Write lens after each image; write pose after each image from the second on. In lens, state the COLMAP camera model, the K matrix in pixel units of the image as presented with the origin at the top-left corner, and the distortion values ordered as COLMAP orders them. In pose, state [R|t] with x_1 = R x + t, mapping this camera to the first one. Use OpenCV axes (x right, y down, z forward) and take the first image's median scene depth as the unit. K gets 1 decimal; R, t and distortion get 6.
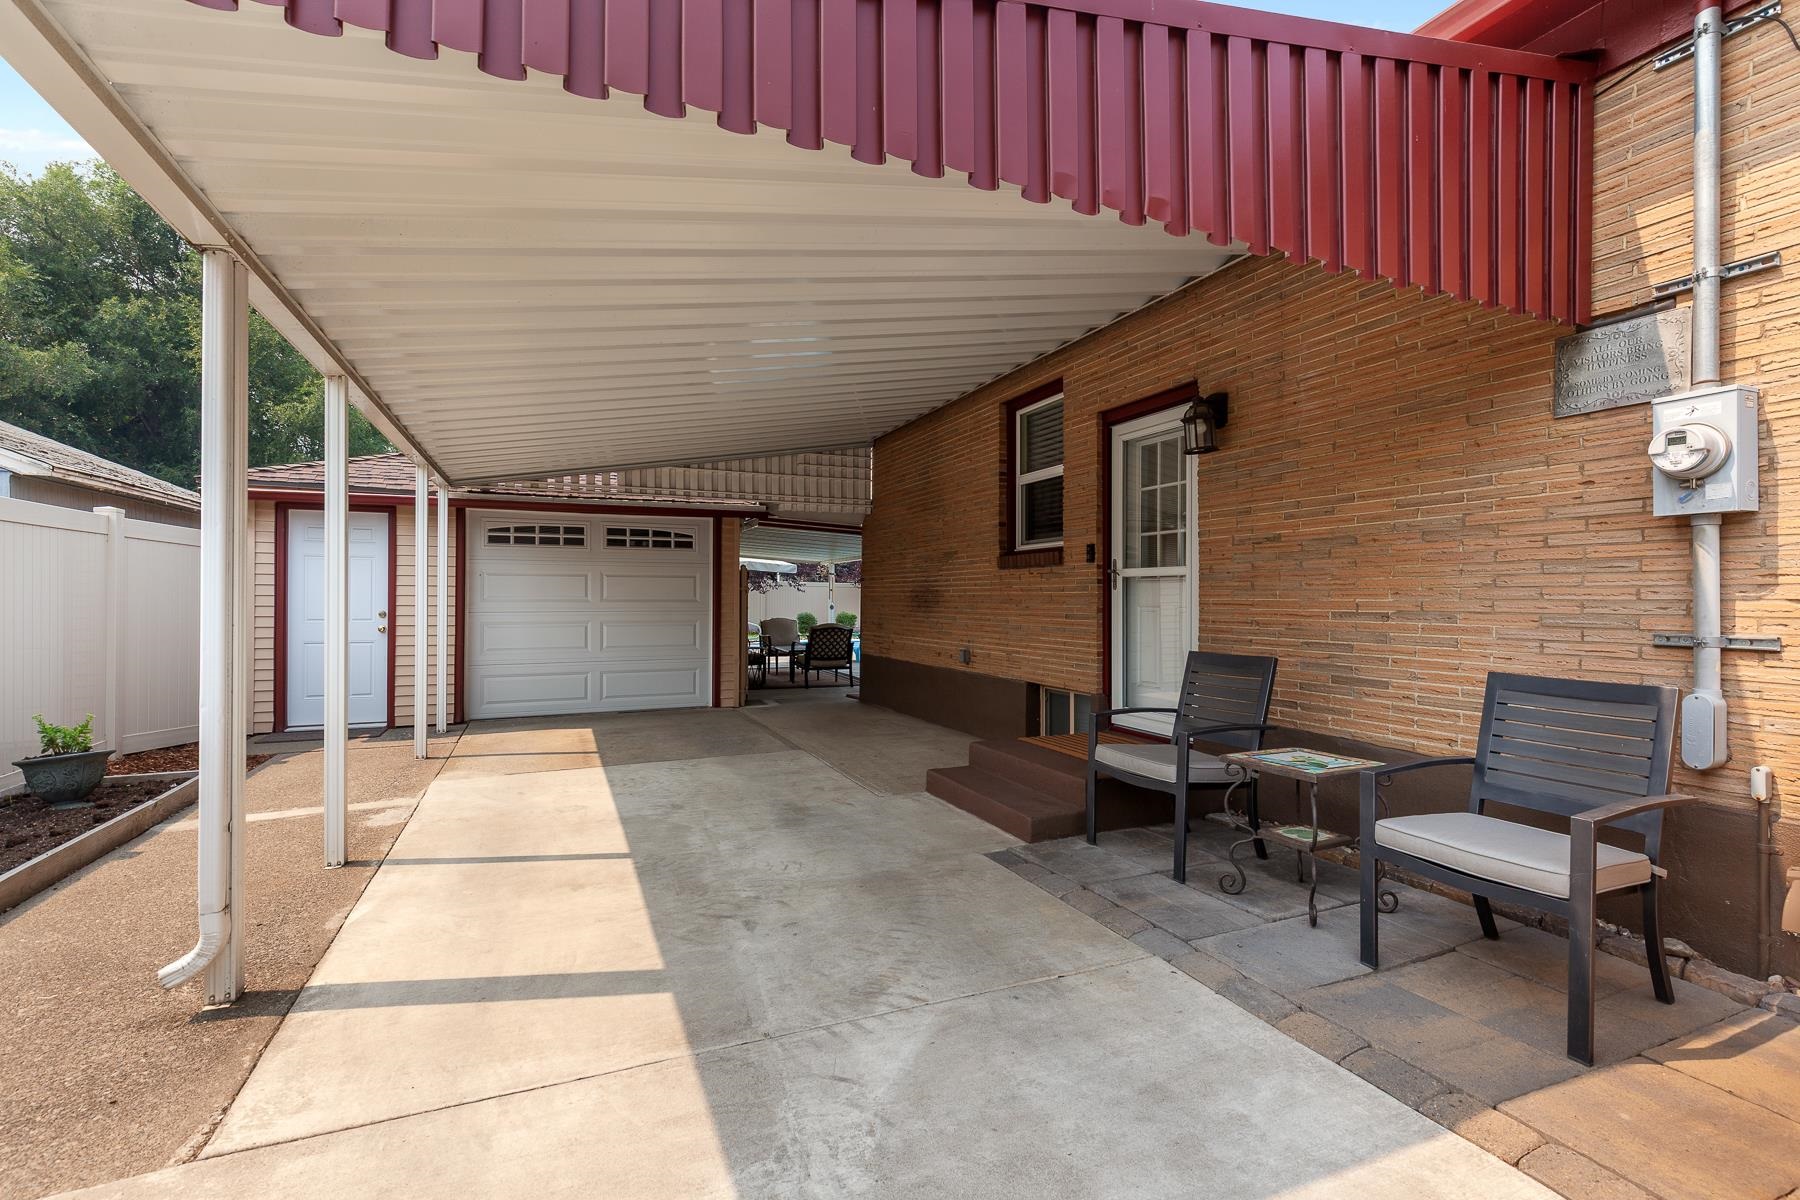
lens RADIAL K [[828.4, 0, 905.6], [0, 828.4, 597.9], [0, 0, 1]] dist [0.007932, 0.000024]
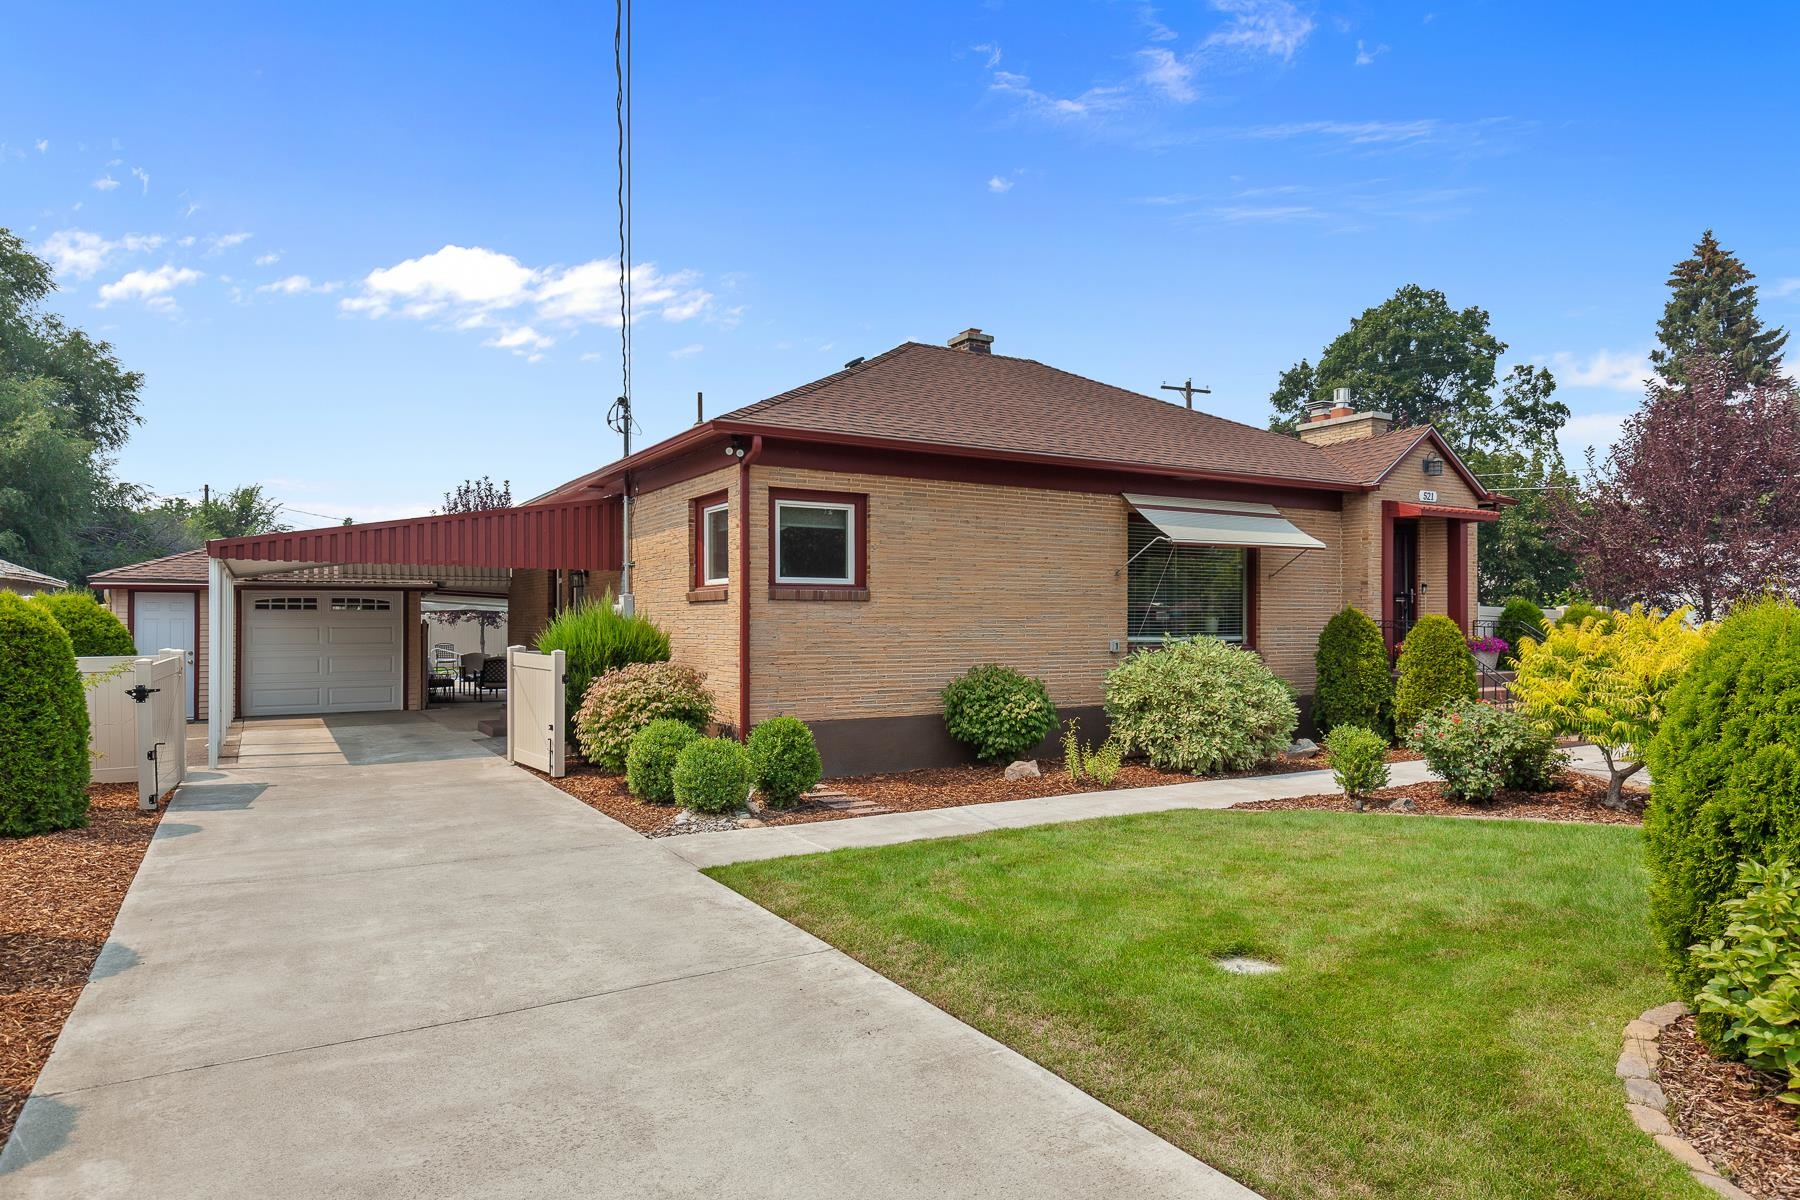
lens RADIAL K [[1075.3, 0, 900.7], [0, 1075.3, 629.8], [0, 0, 1]] dist [0.014223, 0.001593]
pose [[0.992455, -0.002841, 0.122578, 0.480537], [0.002123, 0.999980, 0.005987, -0.032970], [-0.122593, -0.005682, 0.992441, -1.221278]]
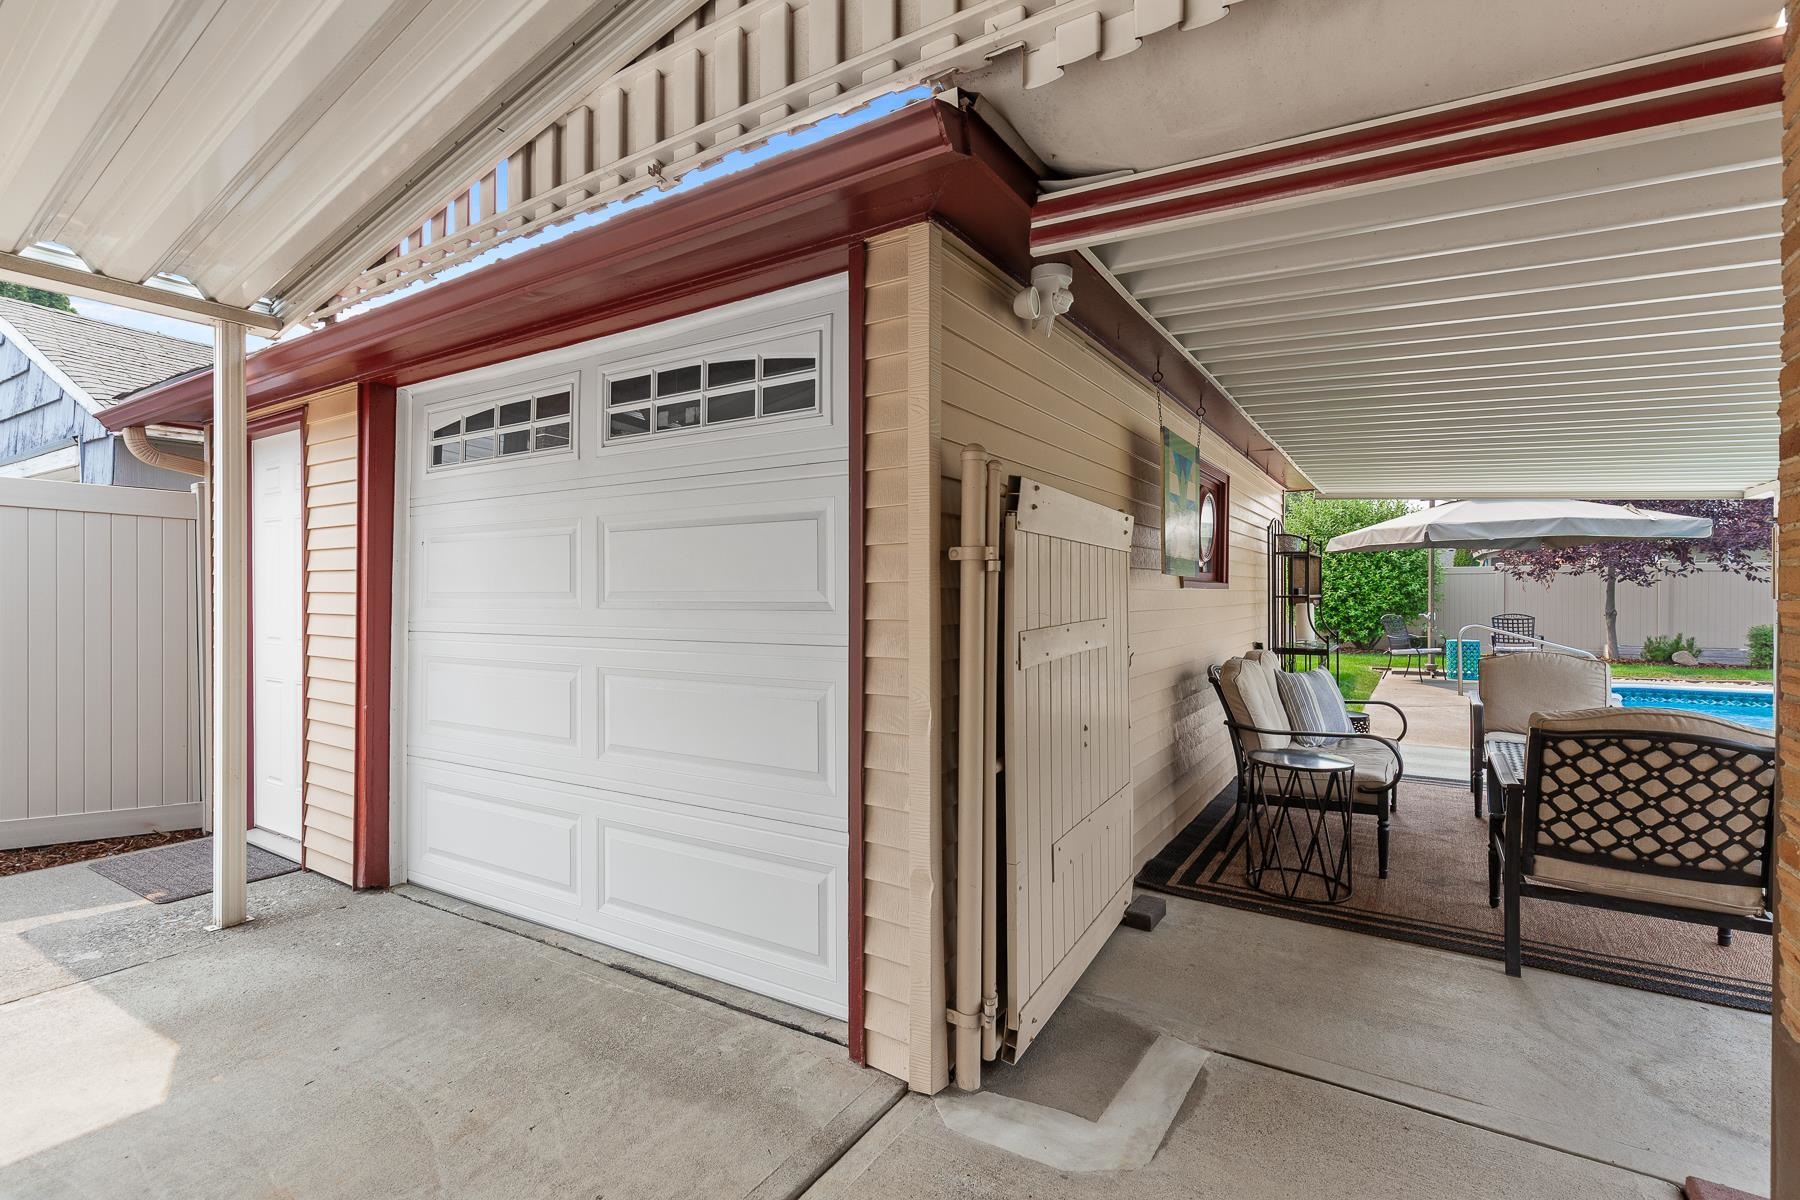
lens RADIAL K [[828.4, 0, 898.8], [0, 828.4, 598.4], [0, 0, 1]] dist [0.007932, 0.000024]
pose [[0.567183, -0.001565, -0.823590, -0.027185], [0.002823, 0.999996, 0.000044, 0.000984], [0.823587, -0.002349, 0.567186, 0.905951]]
